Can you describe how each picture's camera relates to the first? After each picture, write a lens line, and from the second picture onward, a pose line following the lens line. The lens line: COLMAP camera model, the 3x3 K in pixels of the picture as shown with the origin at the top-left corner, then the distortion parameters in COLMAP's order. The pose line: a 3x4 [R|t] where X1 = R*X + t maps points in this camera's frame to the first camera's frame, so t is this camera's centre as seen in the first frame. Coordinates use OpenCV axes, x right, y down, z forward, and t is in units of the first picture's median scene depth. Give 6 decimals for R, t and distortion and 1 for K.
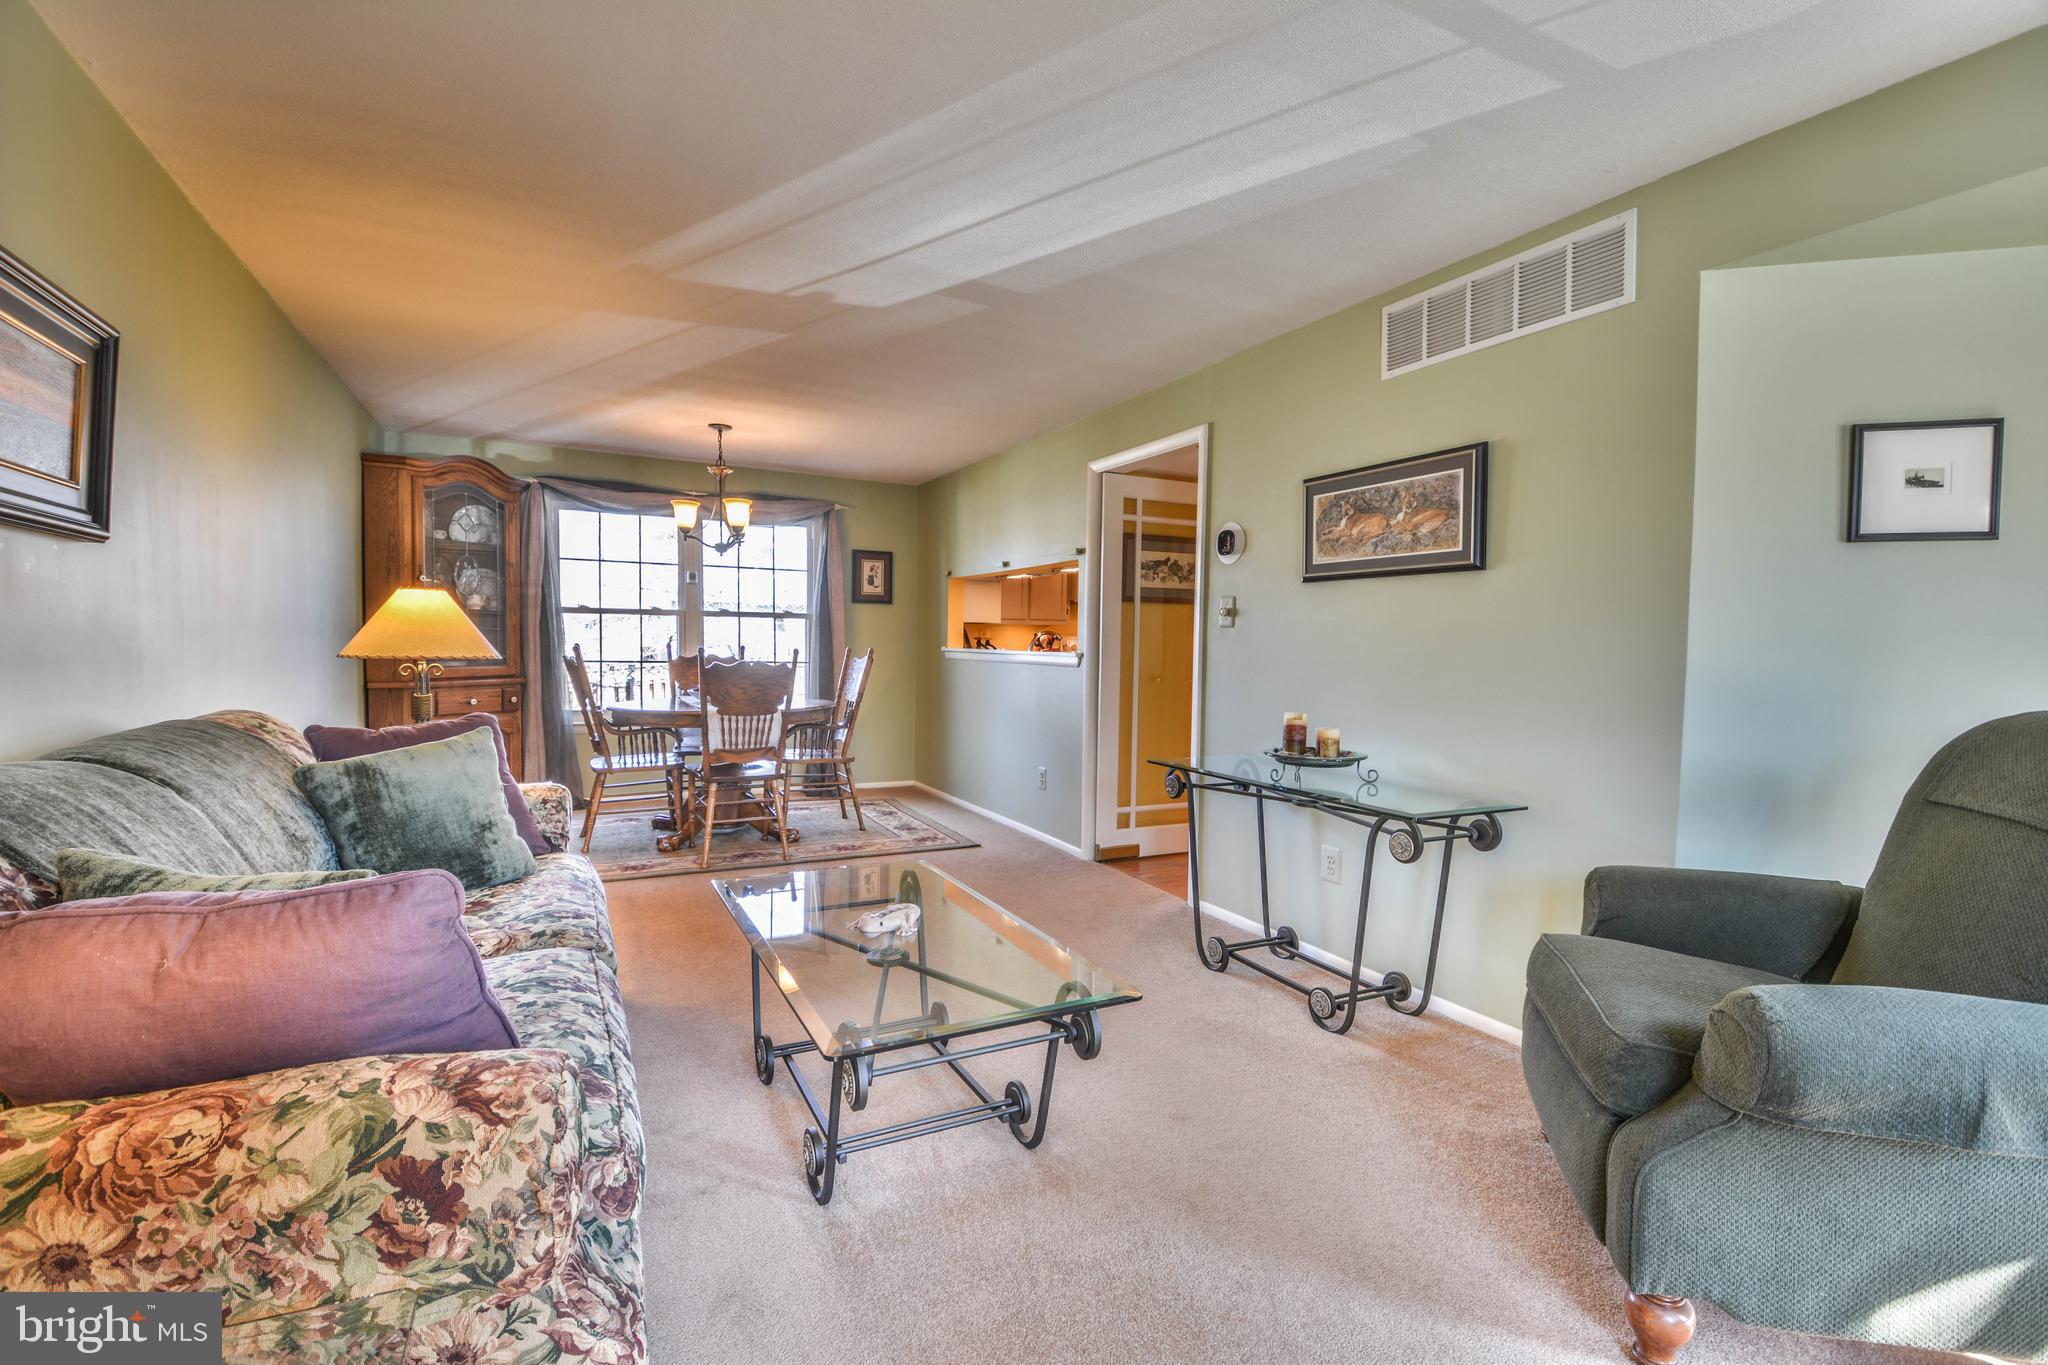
lens RADIAL K [[904.9, 0, 1033.7], [0, 904.9, 681.0], [0, 0, 1]] dist [-0.000683, -0.014531]
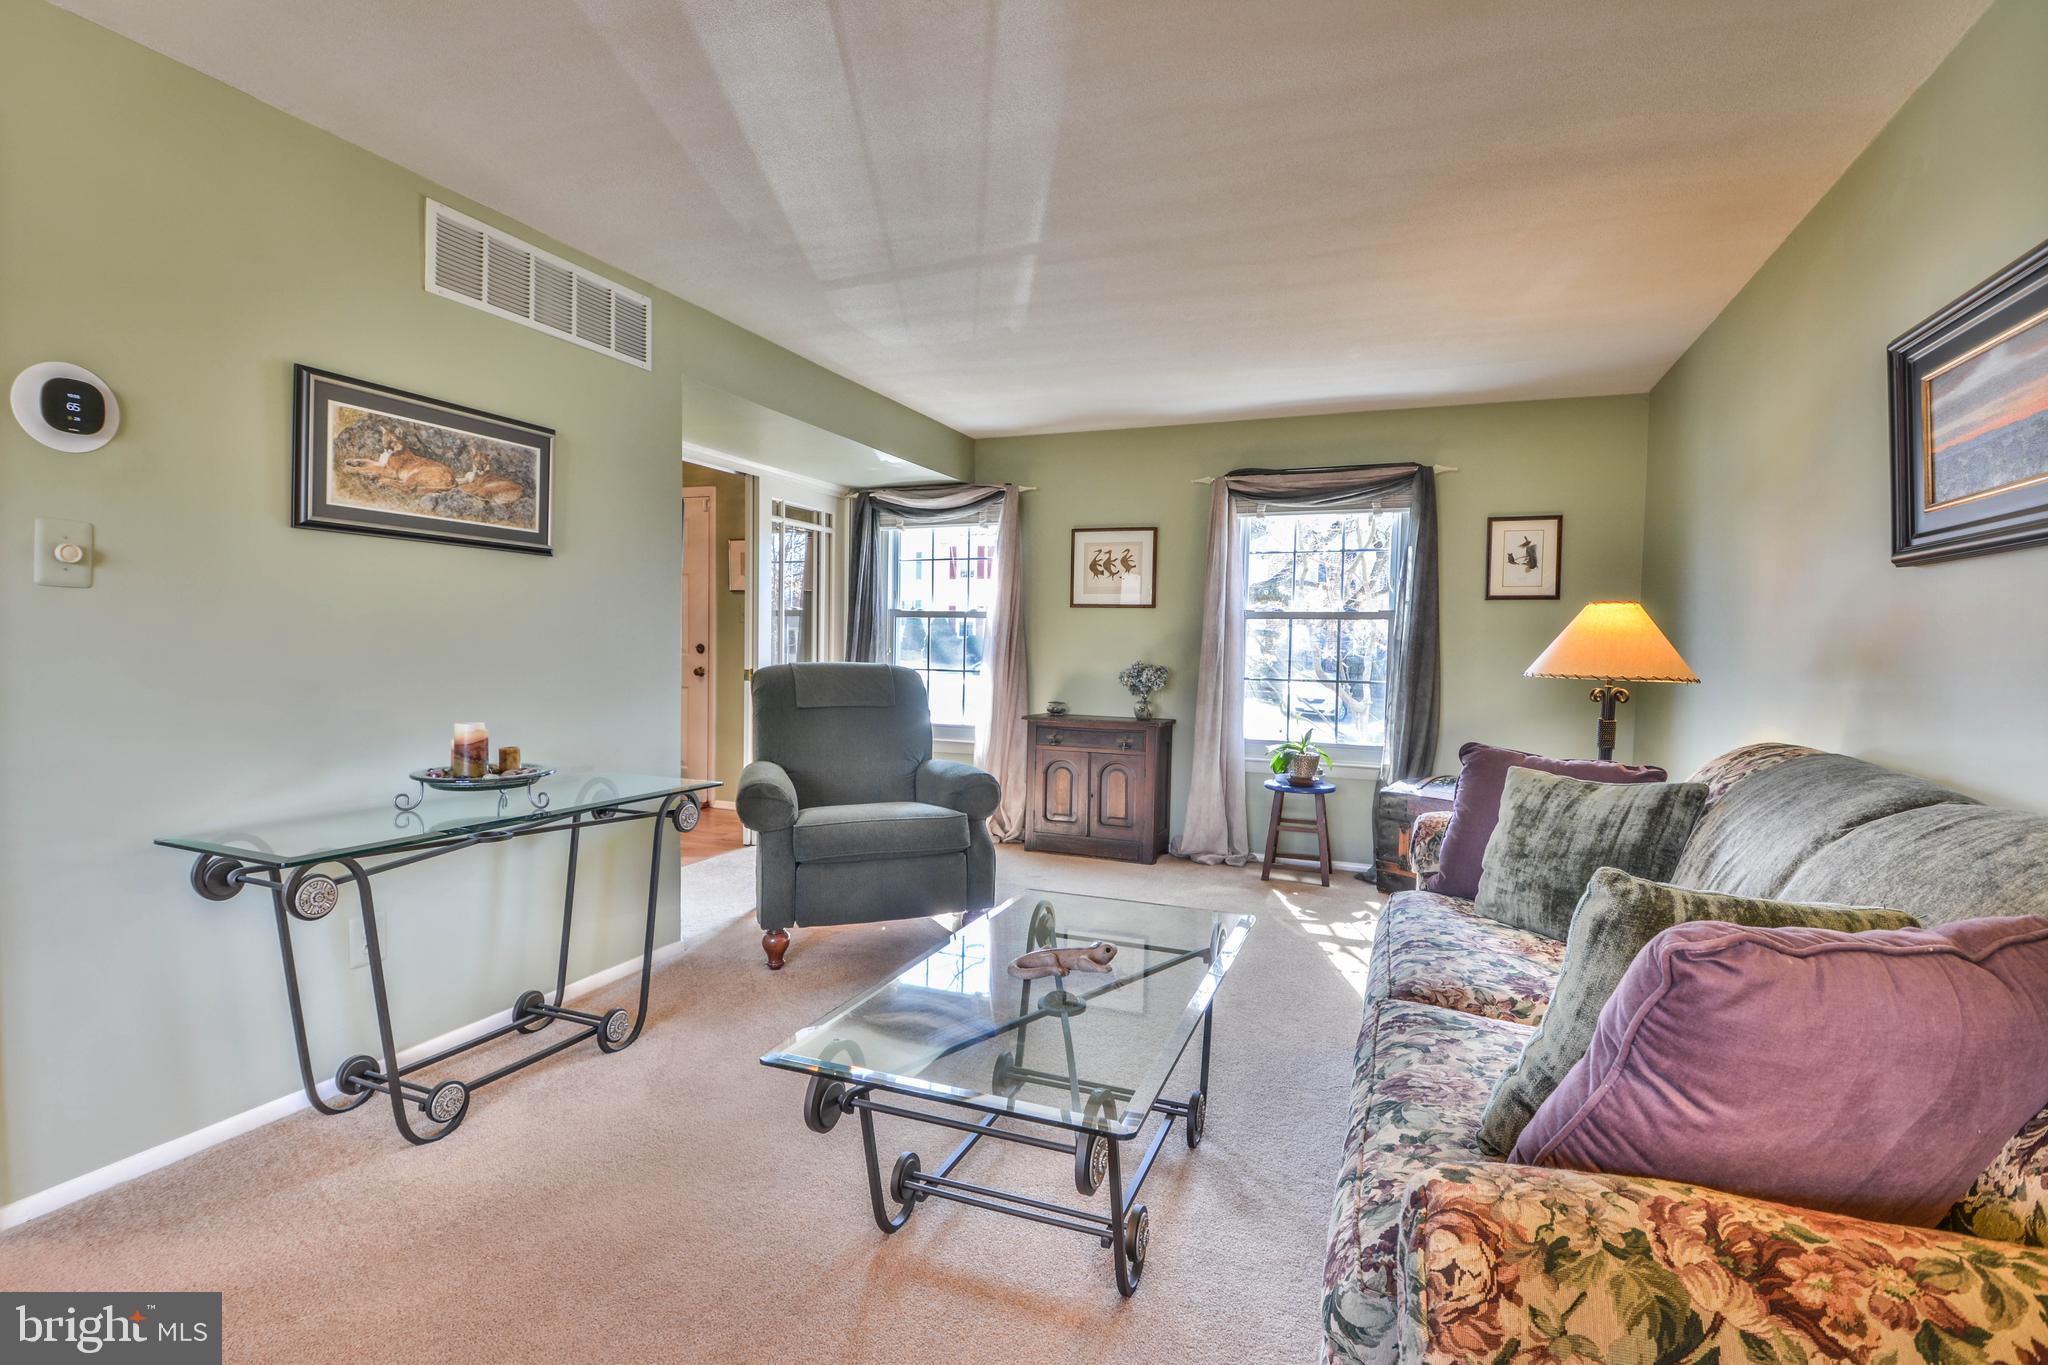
lens RADIAL K [[971.4, 0, 987.1], [0, 971.4, 674.7], [0, 0, 1]] dist [-0.010365, -0.010940]
pose [[-0.645688, -0.062217, 0.761063, -0.559649], [-0.004260, 0.996953, 0.077887, -0.065637], [-0.763590, 0.047049, -0.643985, 1.140207]]
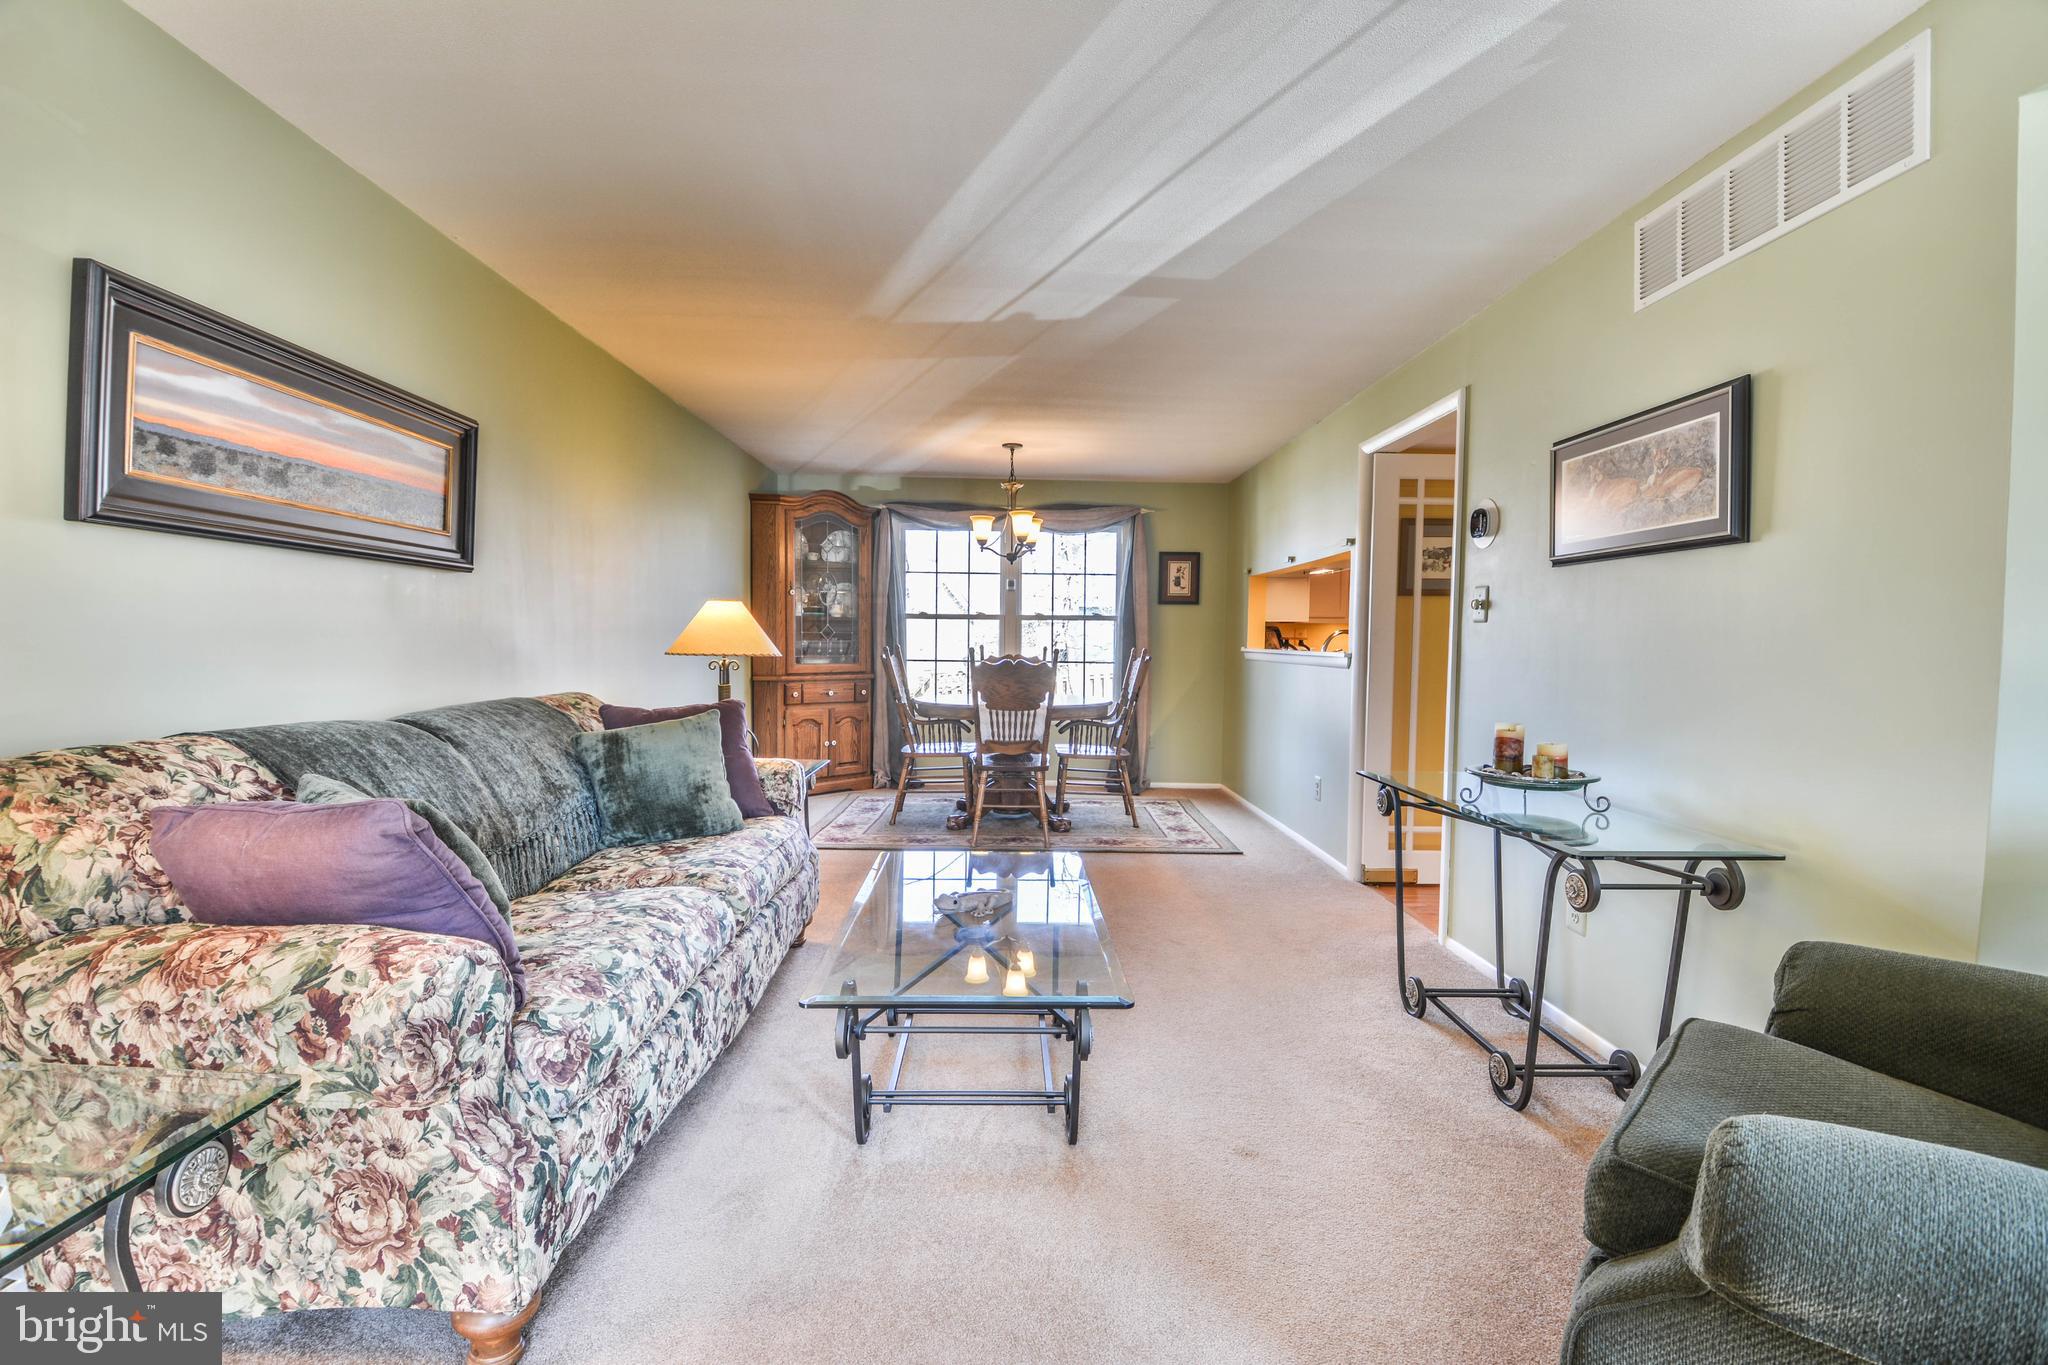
lens RADIAL K [[904.9, 0, 1024.6], [0, 904.9, 679.3], [0, 0, 1]] dist [-0.000683, -0.014531]
pose [[0.899073, 0.013590, -0.437588, 0.242617], [-0.015527, 0.999879, -0.000849, 0.002489], [0.437524, 0.007558, 0.899175, 0.045948]]
